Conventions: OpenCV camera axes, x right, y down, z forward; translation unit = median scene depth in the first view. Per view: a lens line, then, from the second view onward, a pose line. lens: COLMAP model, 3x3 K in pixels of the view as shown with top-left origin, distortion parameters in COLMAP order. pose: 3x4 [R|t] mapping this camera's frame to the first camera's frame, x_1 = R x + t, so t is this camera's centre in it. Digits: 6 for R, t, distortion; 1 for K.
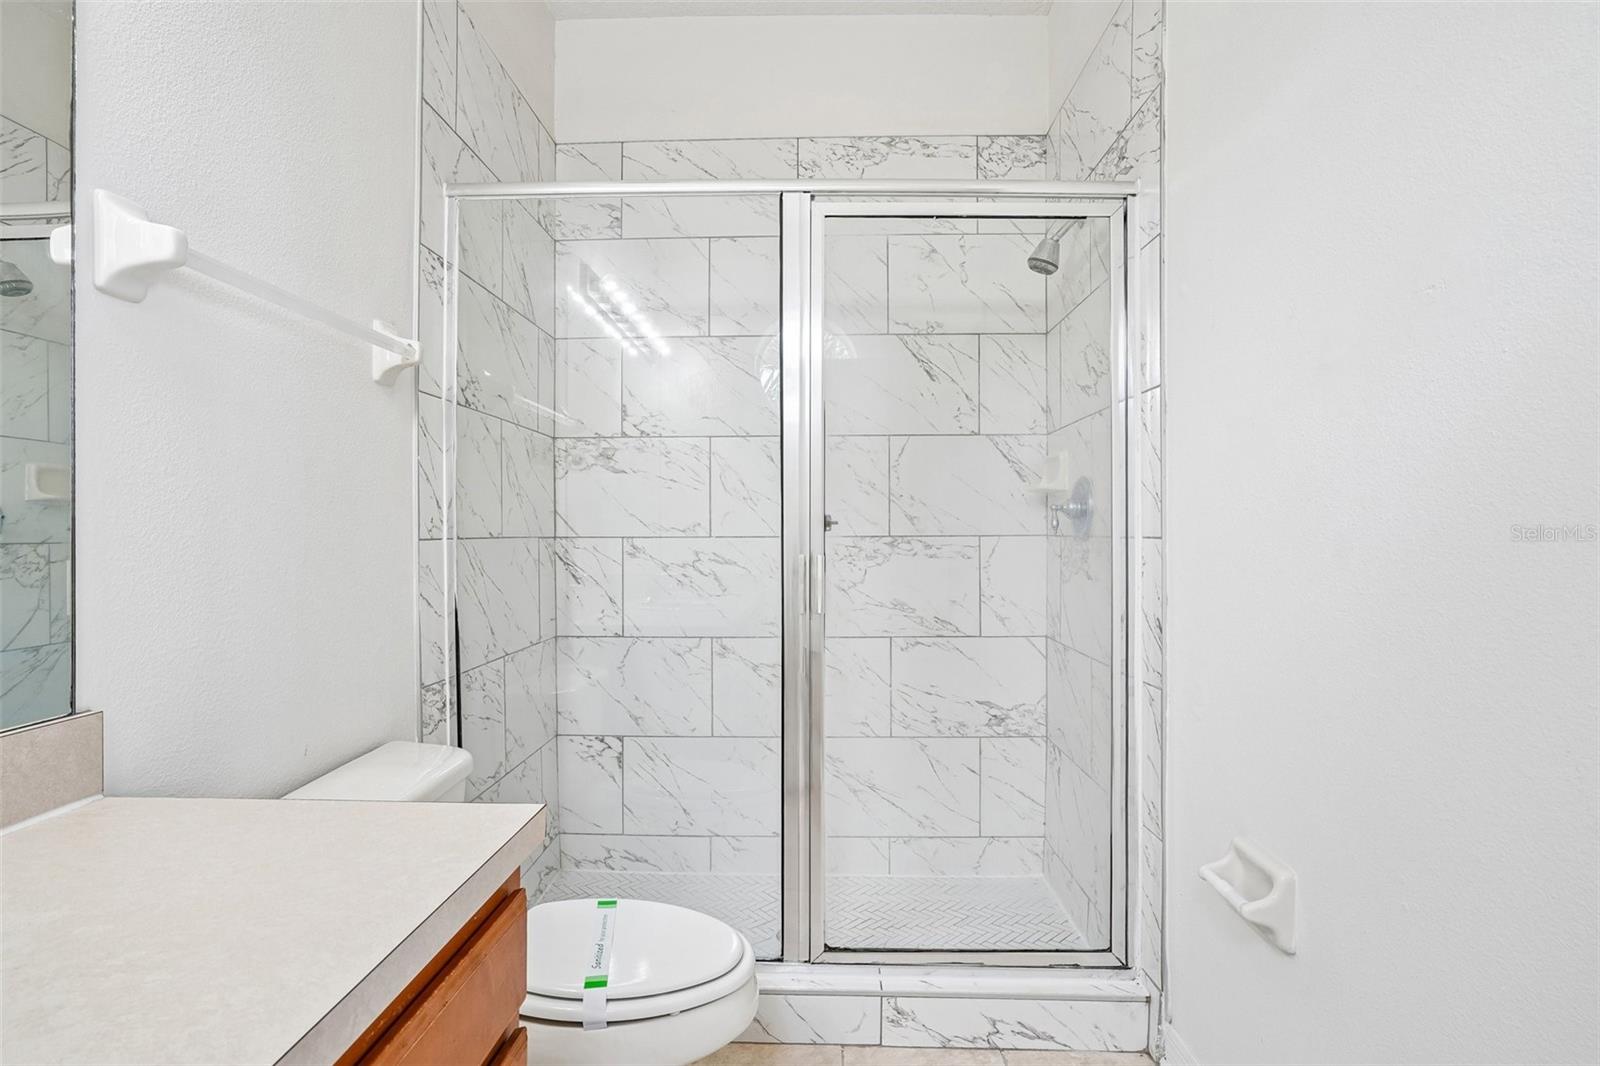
lens RADIAL K [[819.5, 0, 799.4], [0, 819.5, 524.1], [0, 0, 1]] dist [-0.039682, 0.008382]
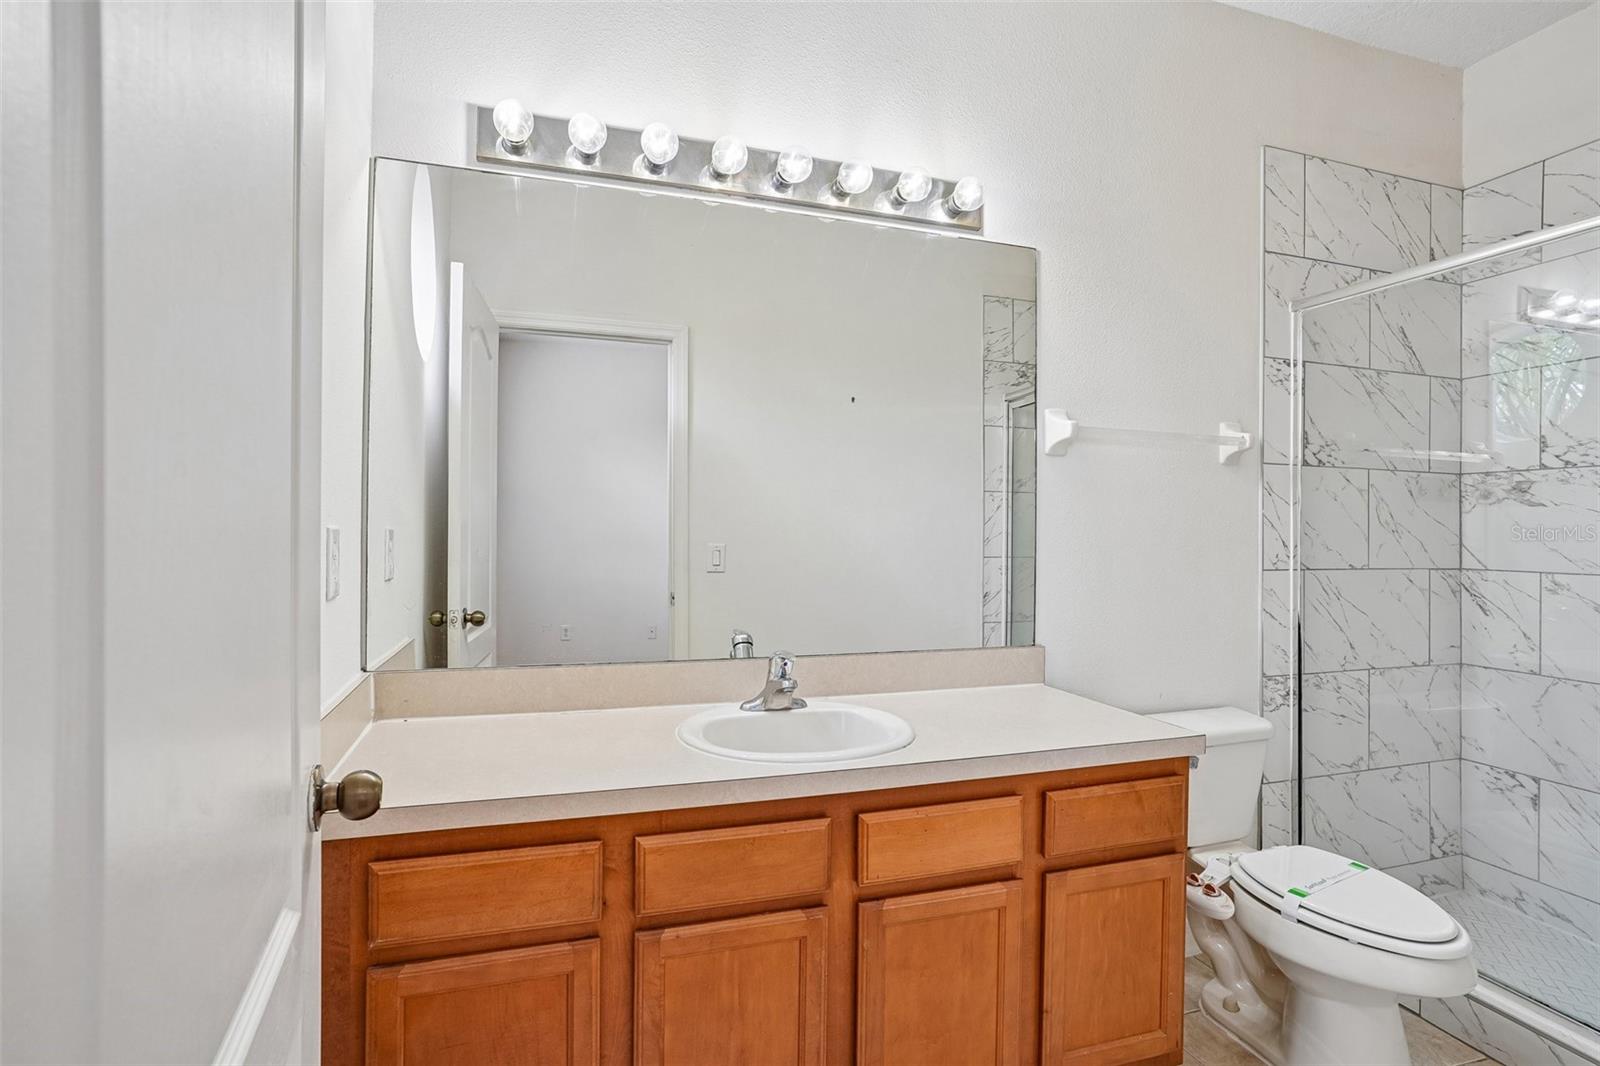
lens RADIAL K [[819.5, 0, 798.3], [0, 819.5, 525.6], [0, 0, 1]] dist [-0.039682, 0.008382]
pose [[0.354287, 0.010042, -0.935083, 0.359207], [-0.008195, 0.999937, 0.007634, -0.040215], [0.935101, 0.004958, 0.354347, -0.157370]]
